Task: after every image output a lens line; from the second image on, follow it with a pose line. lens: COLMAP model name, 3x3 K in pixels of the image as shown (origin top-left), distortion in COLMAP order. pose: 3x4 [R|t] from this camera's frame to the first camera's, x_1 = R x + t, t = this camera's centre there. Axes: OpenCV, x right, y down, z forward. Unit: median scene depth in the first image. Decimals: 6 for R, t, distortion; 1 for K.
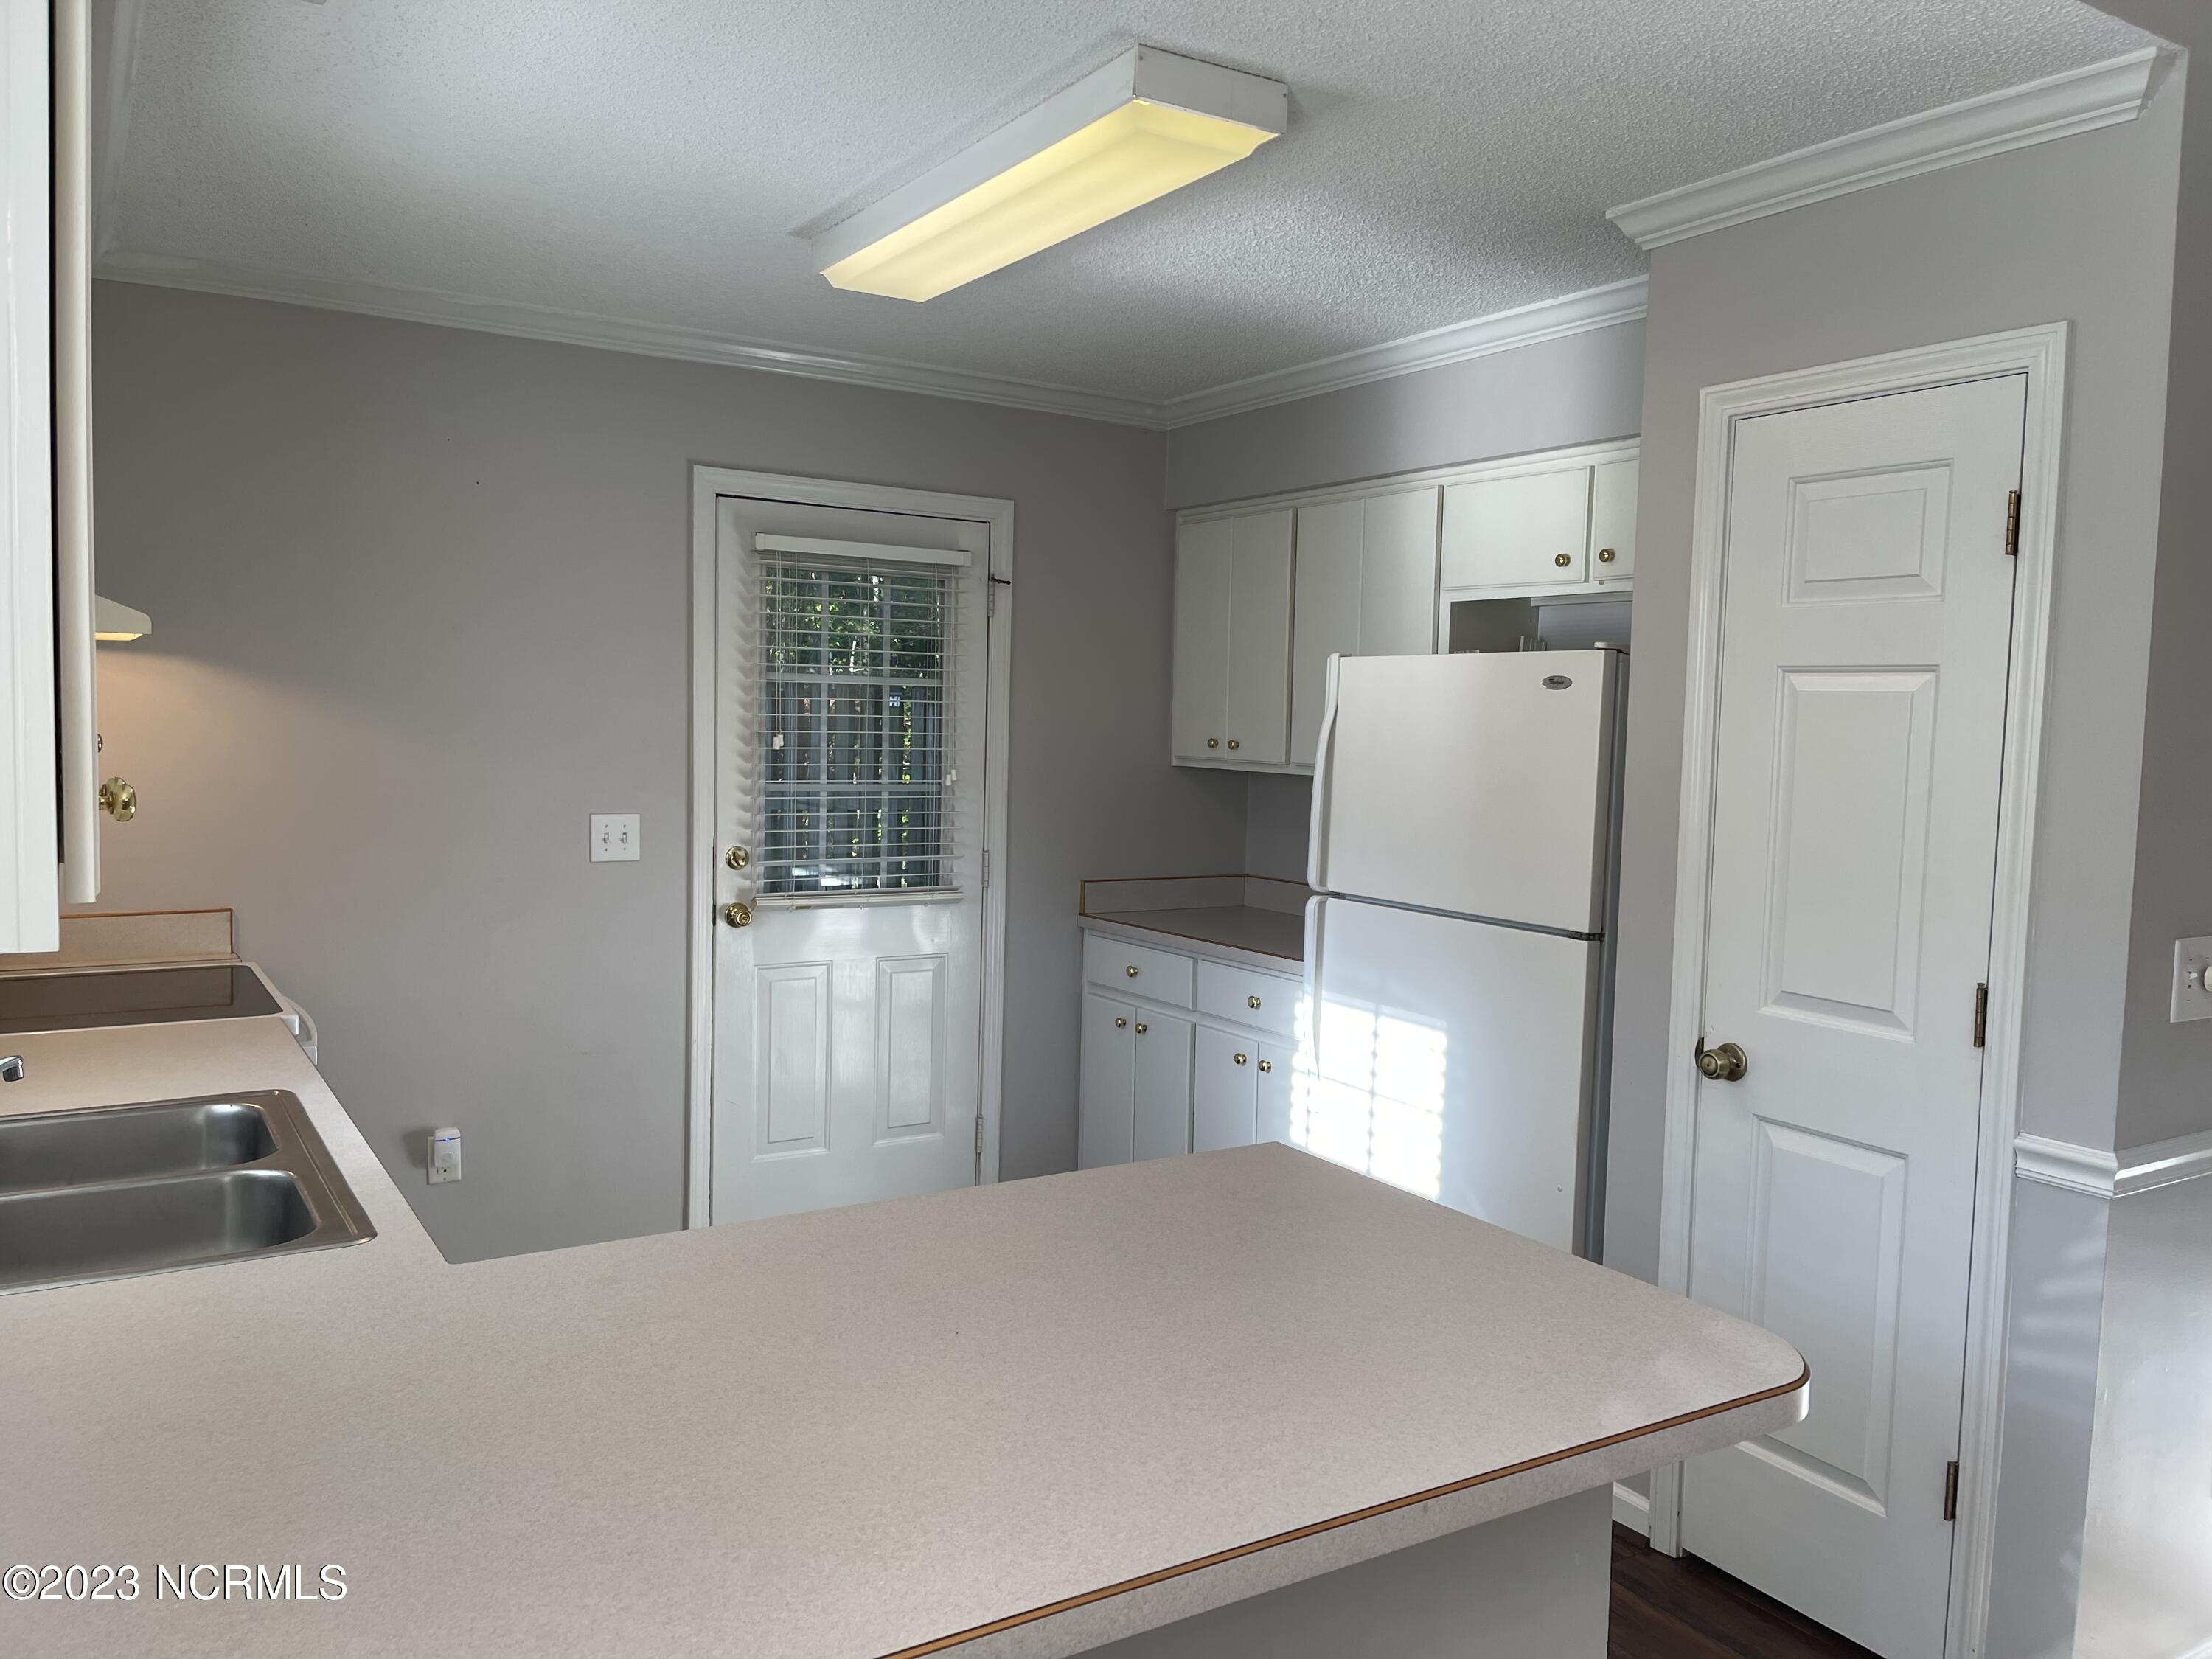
lens RADIAL K [[1672.5, 0, 1104.0], [0, 1672.5, 825.6], [0, 0, 1]] dist [0.033237, -0.013270]
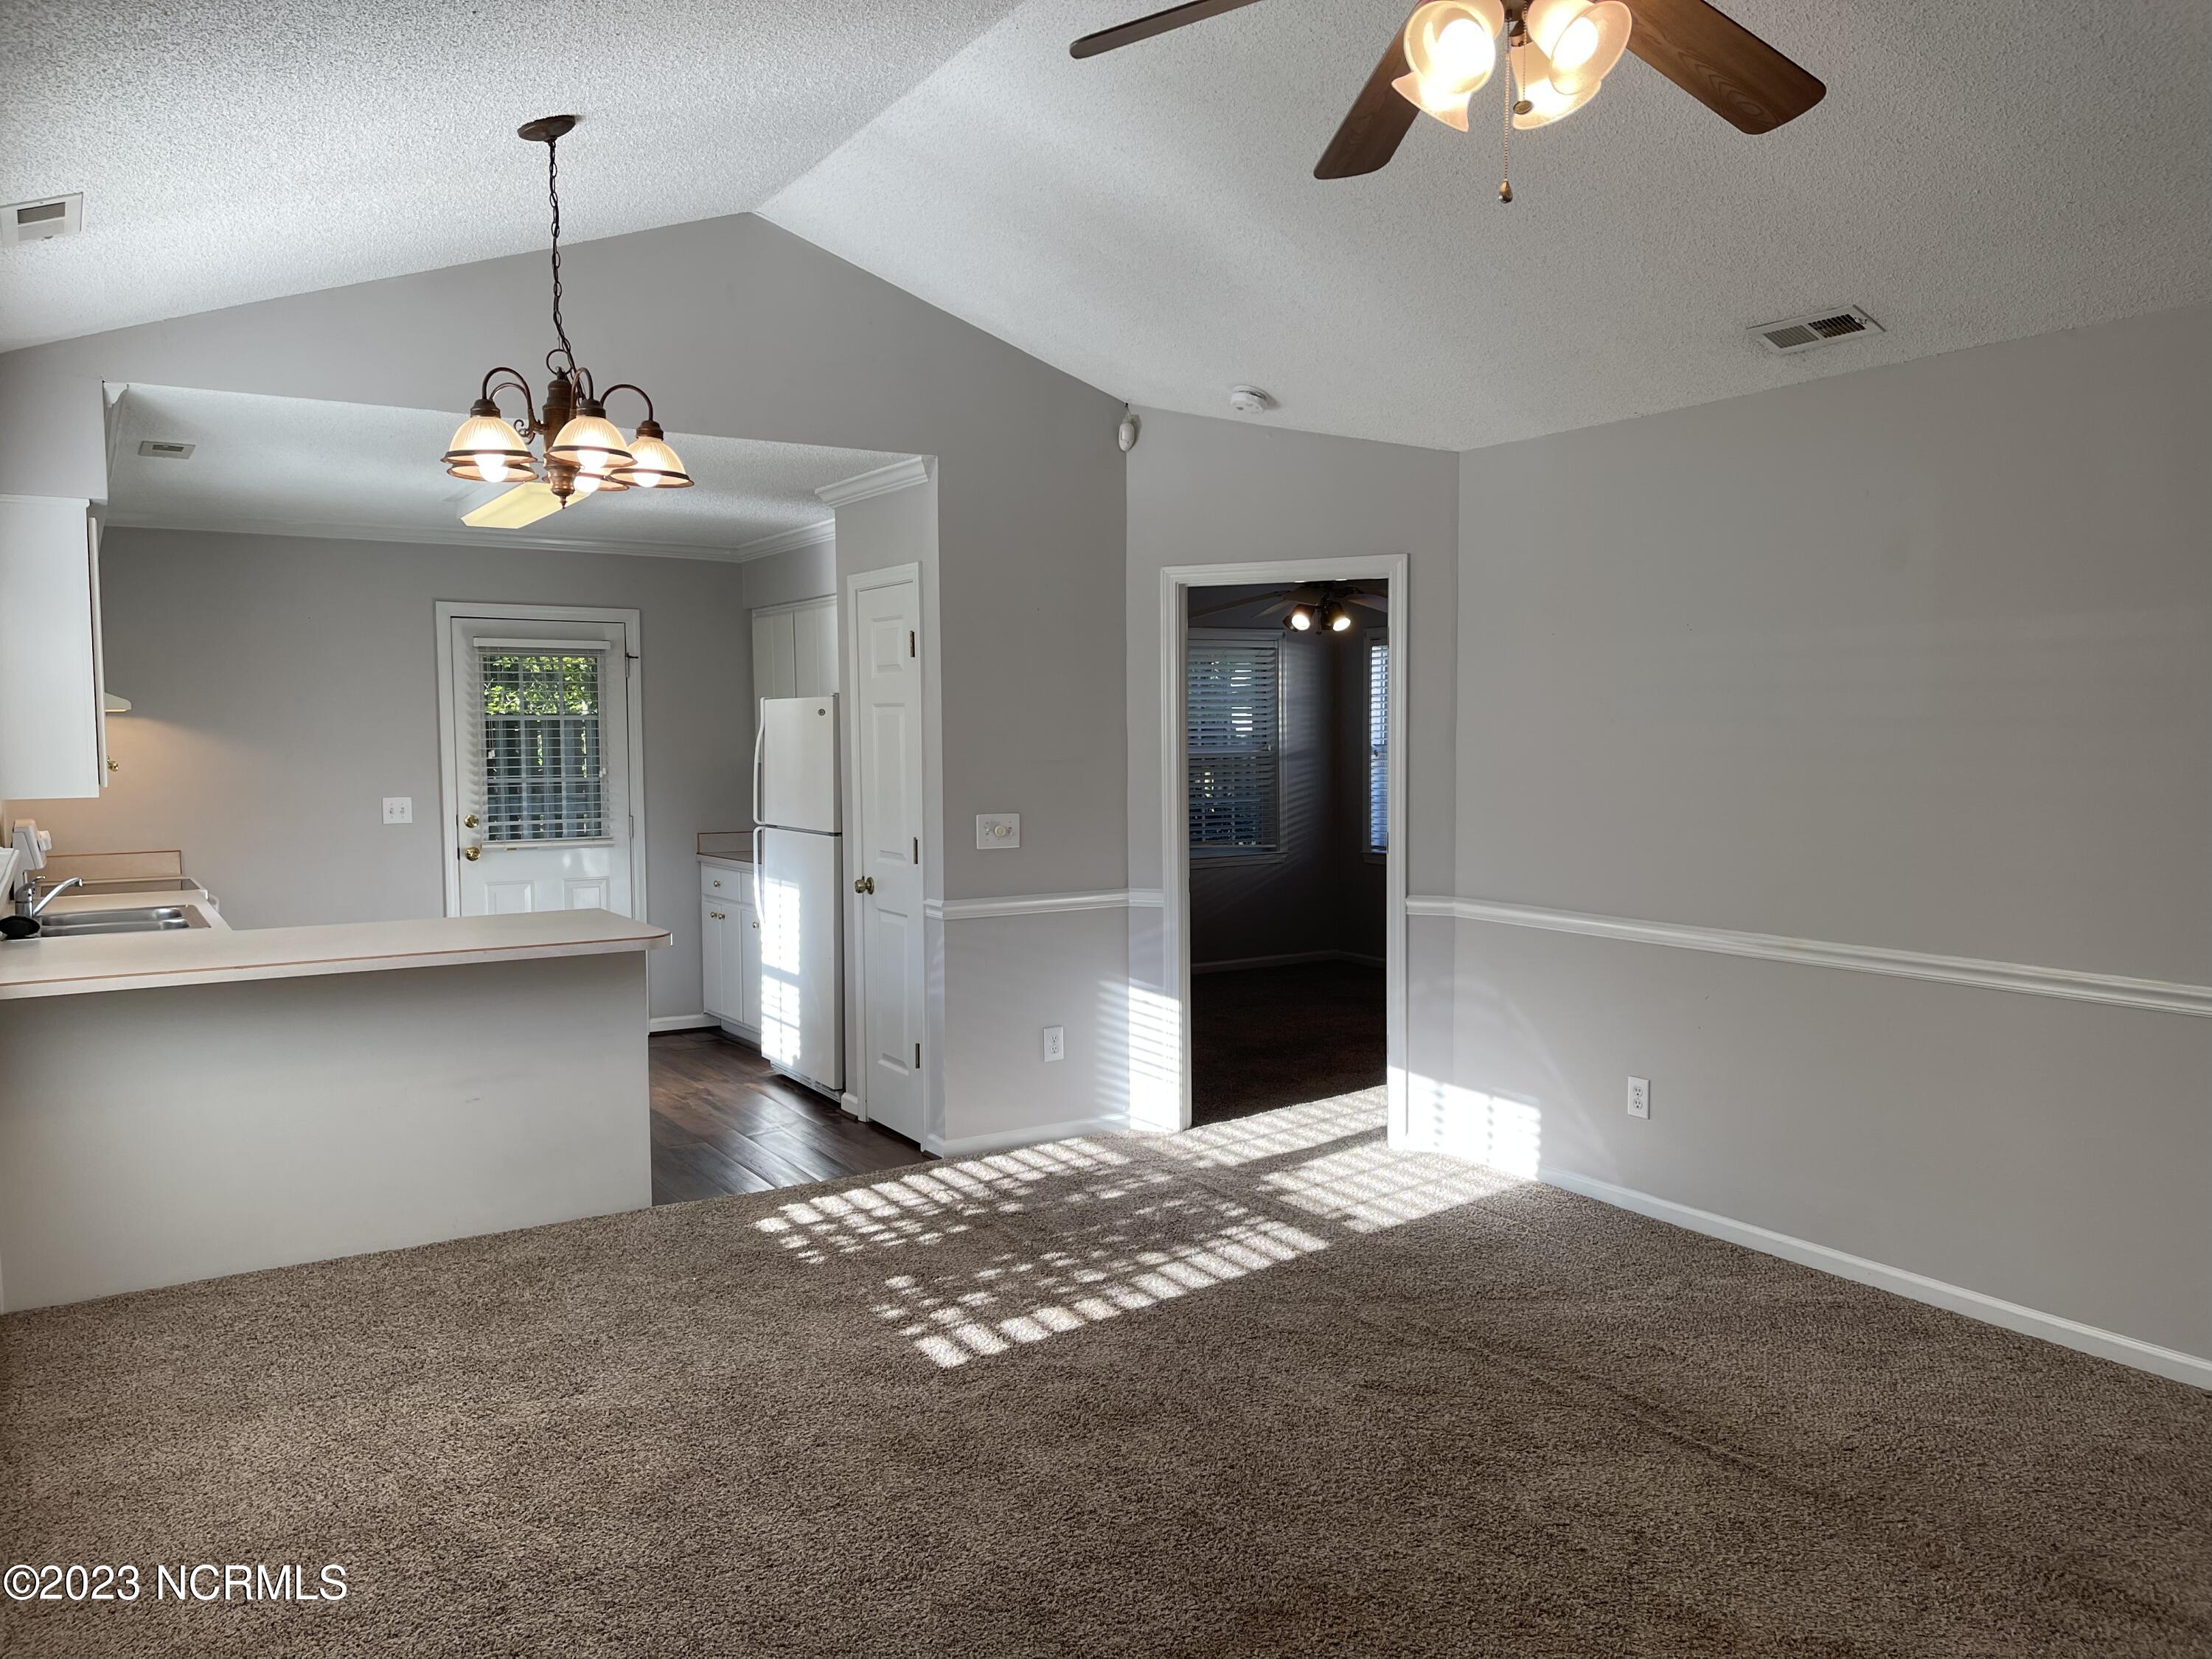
lens RADIAL K [[1672.5, 0, 1102.3], [0, 1672.5, 829.5], [0, 0, 1]] dist [0.033237, -0.013270]
pose [[0.999497, -0.031251, -0.005481, 0.453064], [0.031205, 0.999479, -0.008297, 0.063473], [0.005737, 0.008122, 0.999951, -0.761287]]
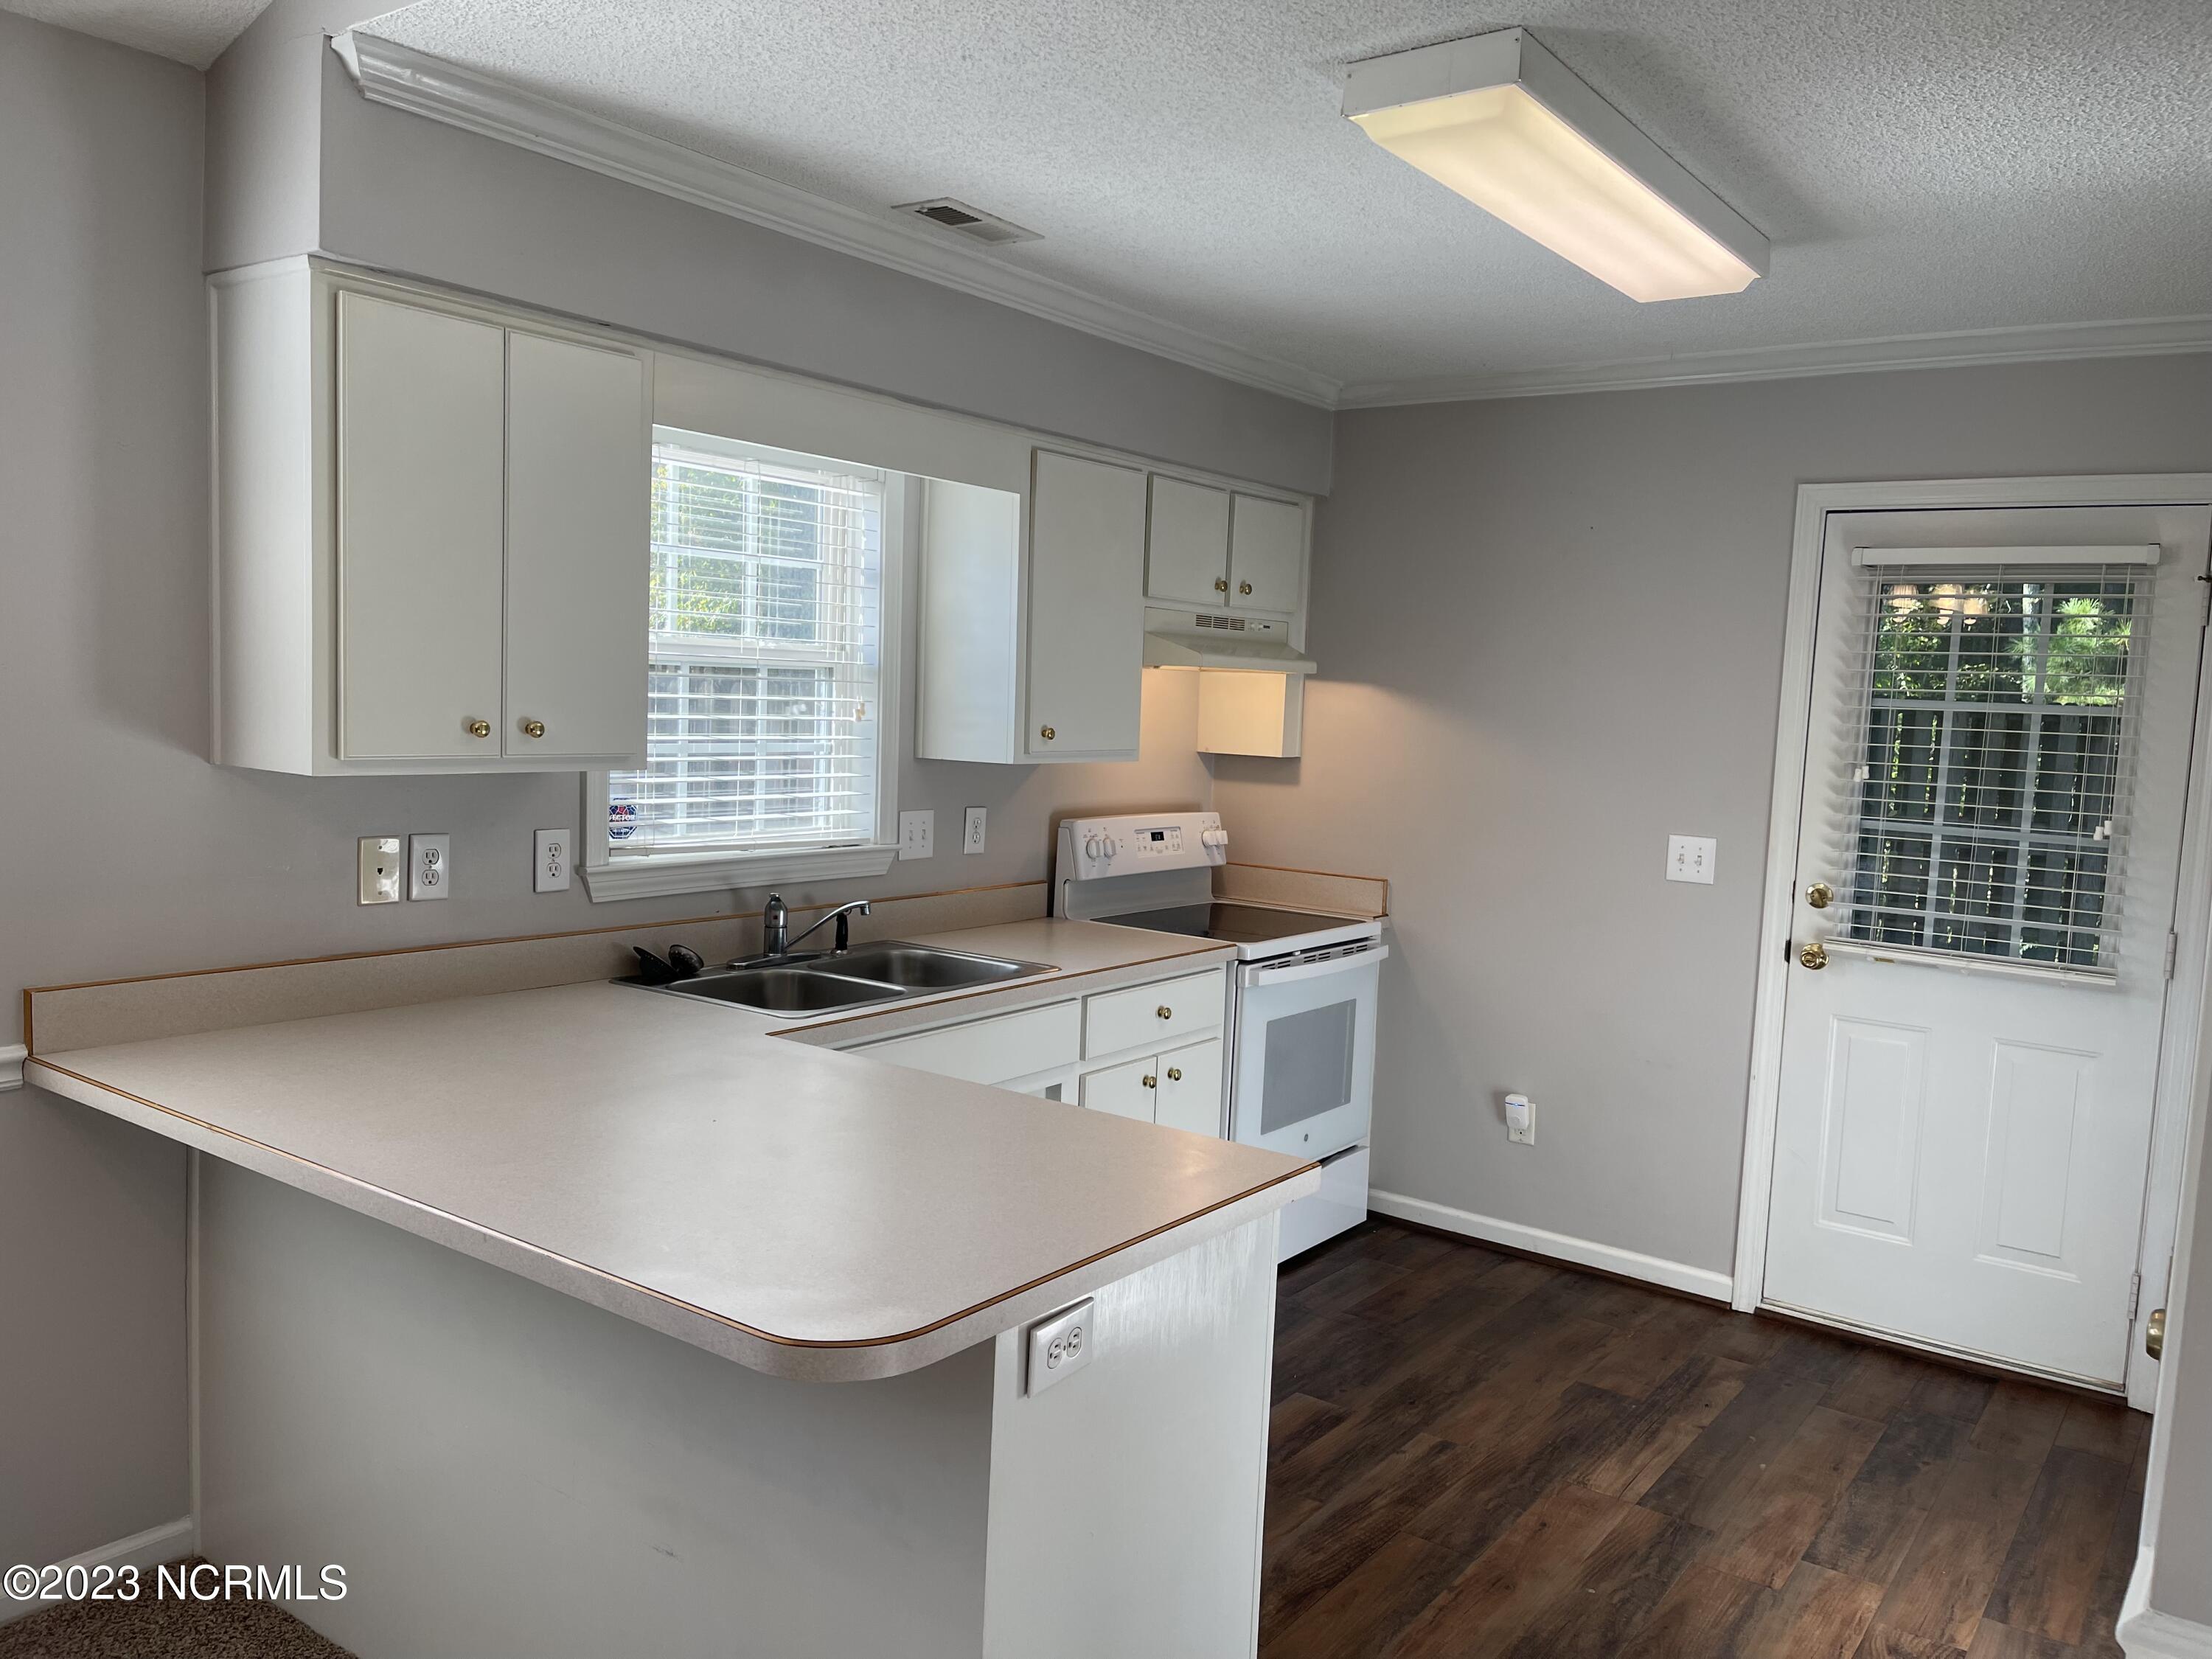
lens RADIAL K [[1672.5, 0, 1099.8], [0, 1672.5, 821.0], [0, 0, 1]] dist [0.033237, -0.013270]
pose [[0.370777, 0.066384, -0.926346, 0.502039], [-0.100151, 0.994484, 0.031181, -0.011251], [0.923306, 0.081214, 0.375380, 0.270708]]
